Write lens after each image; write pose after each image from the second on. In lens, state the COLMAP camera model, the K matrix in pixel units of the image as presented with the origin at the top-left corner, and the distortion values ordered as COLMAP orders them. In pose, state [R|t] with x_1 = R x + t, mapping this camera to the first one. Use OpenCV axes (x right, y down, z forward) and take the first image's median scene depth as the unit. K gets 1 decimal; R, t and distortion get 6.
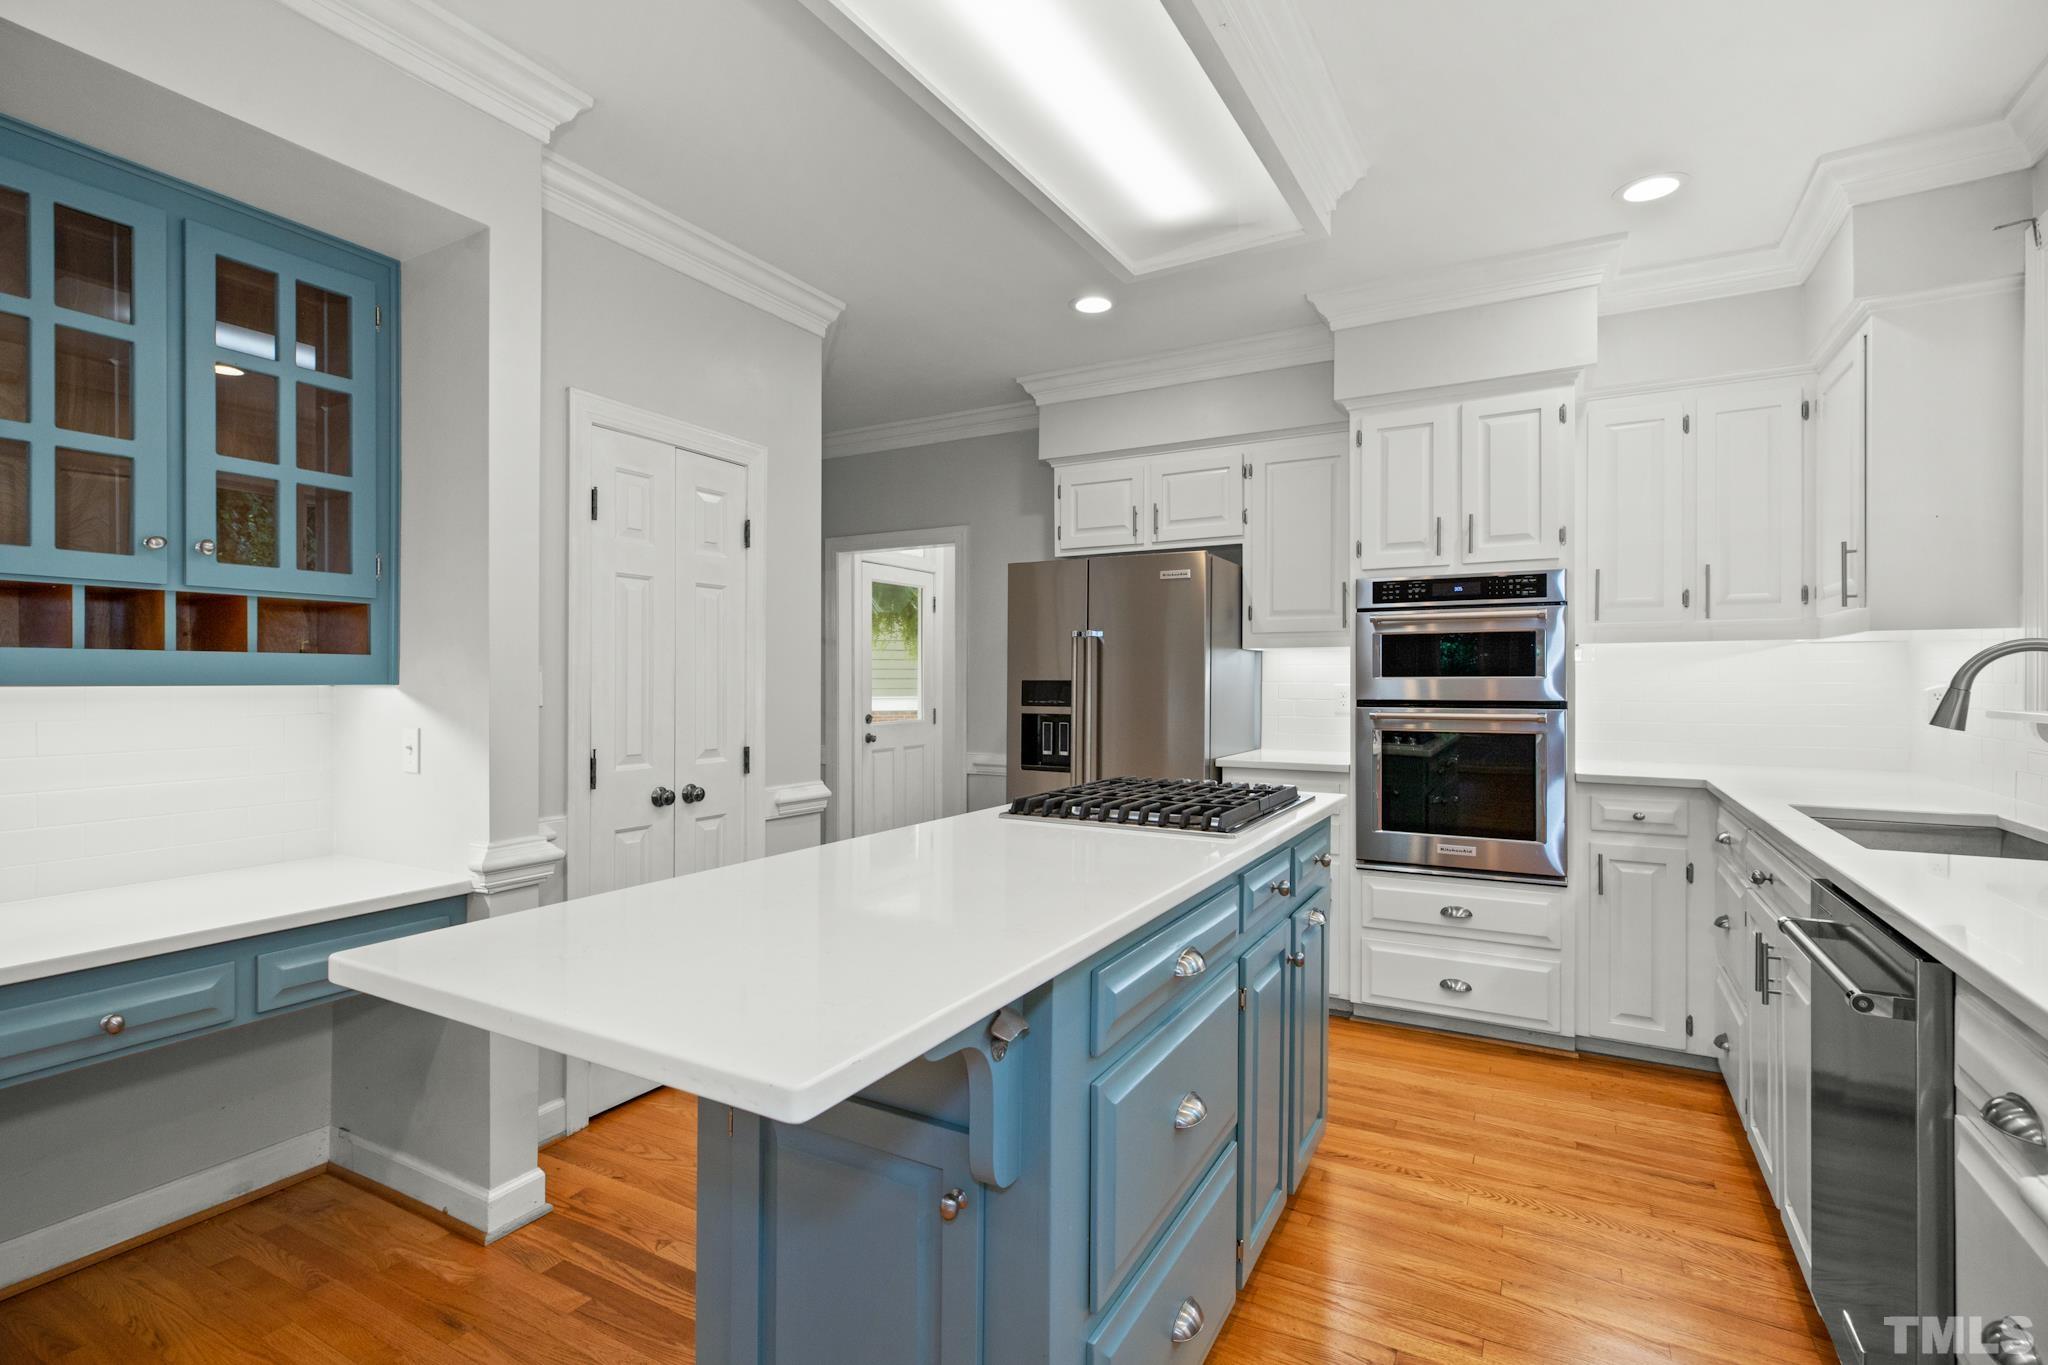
lens RADIAL K [[950.3, 0, 1020.7], [0, 950.3, 675.5], [0, 0, 1]] dist [0.005956, -0.000816]
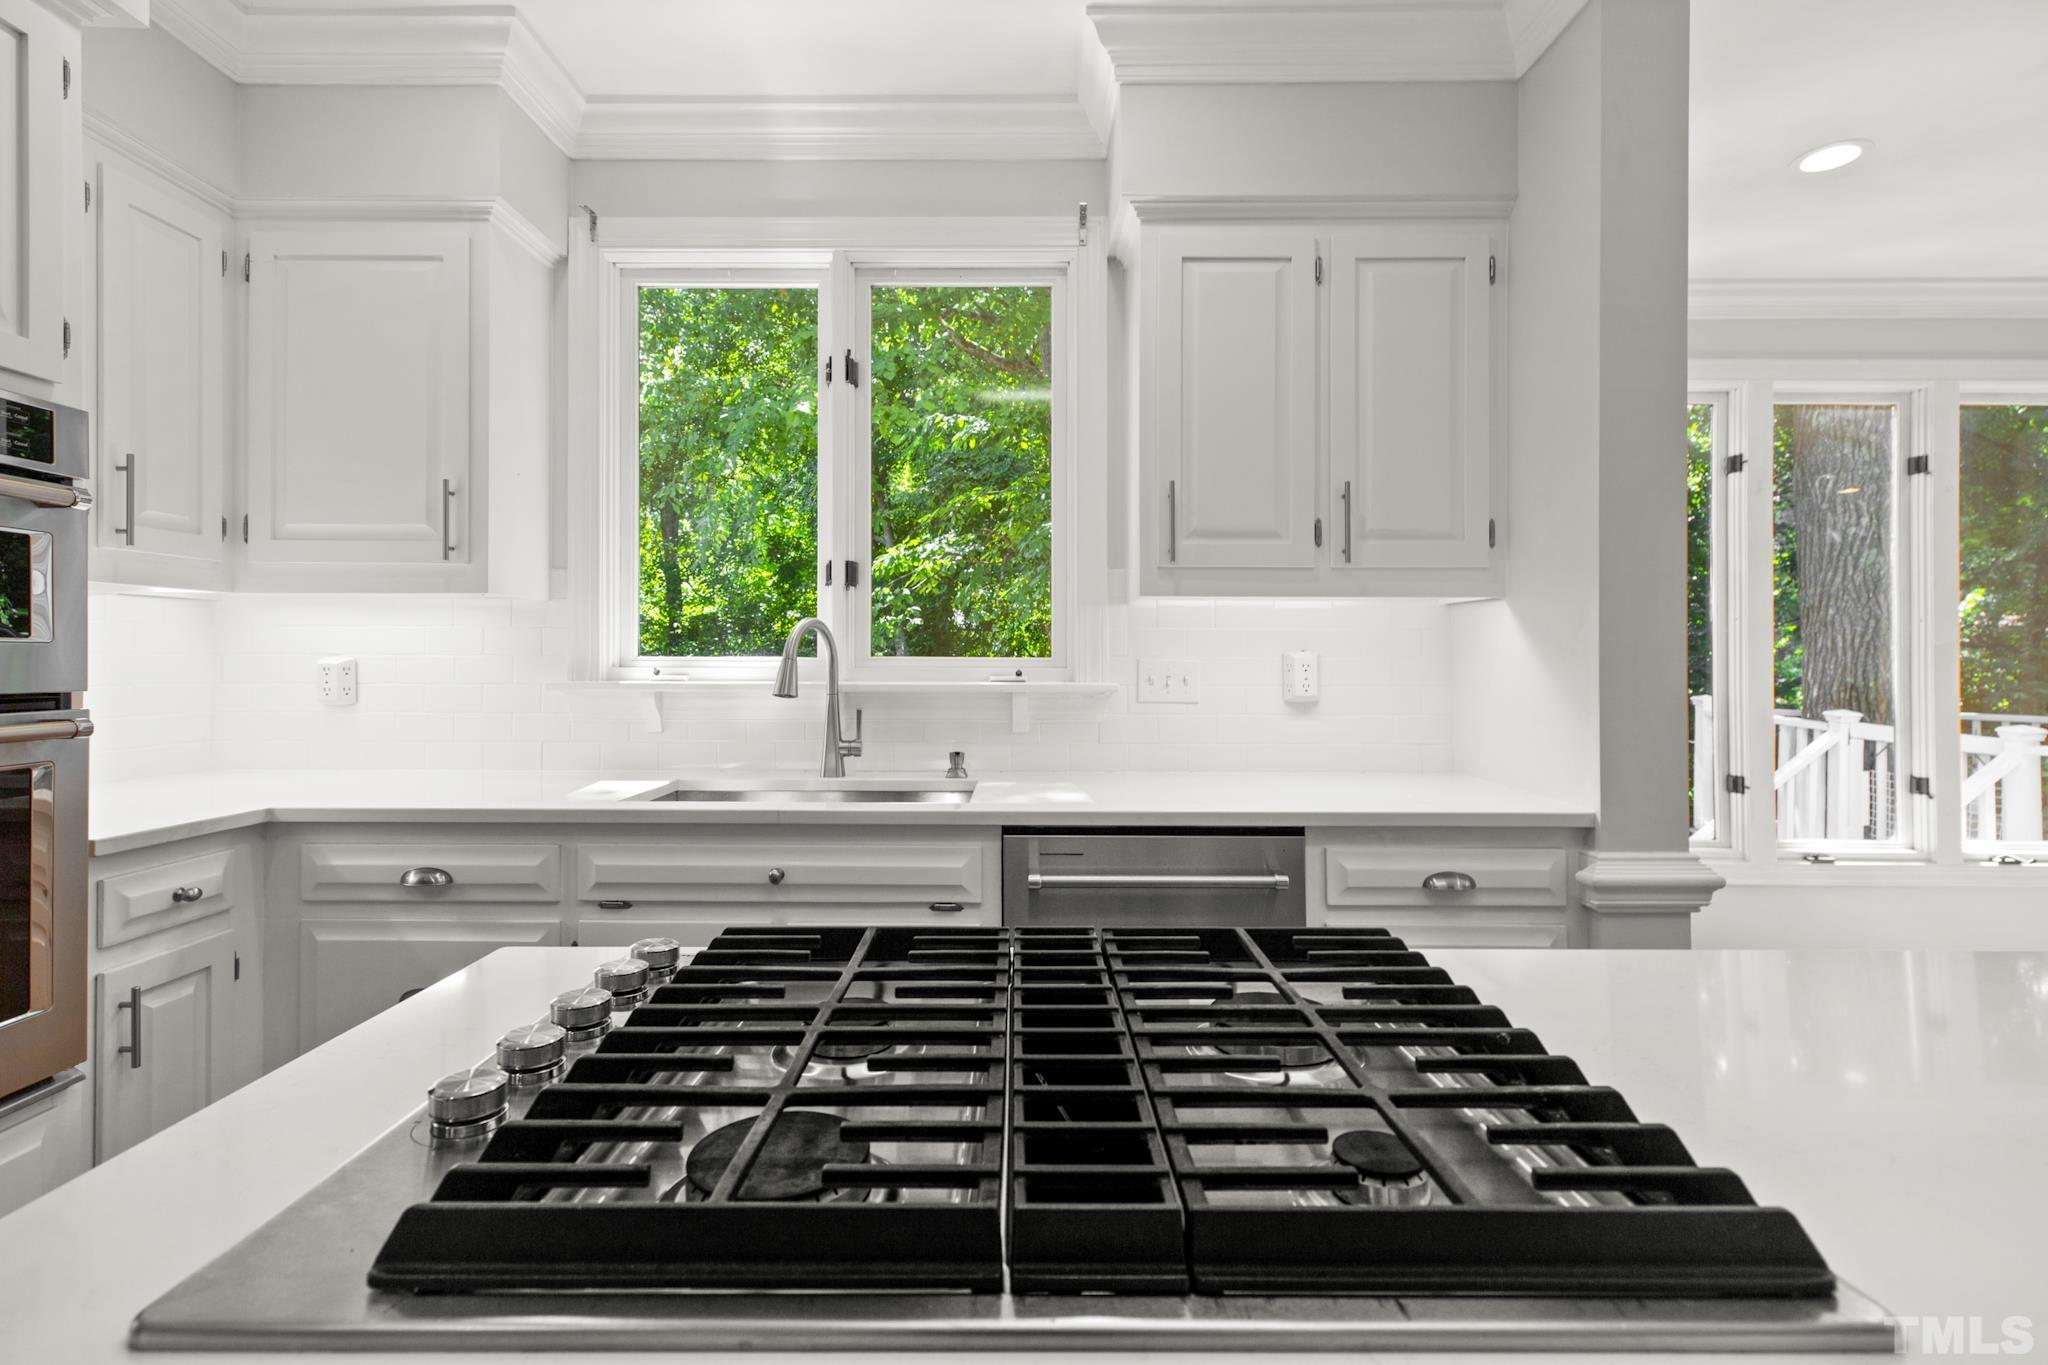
lens RADIAL K [[950.3, 0, 1020.2], [0, 950.3, 654.9], [0, 0, 1]] dist [0.005956, -0.000816]
pose [[-0.487843, 0.004376, 0.872921, -0.067264], [-0.003872, 0.999967, -0.007176, 0.010117], [-0.872923, -0.006881, -0.487810, 0.784053]]
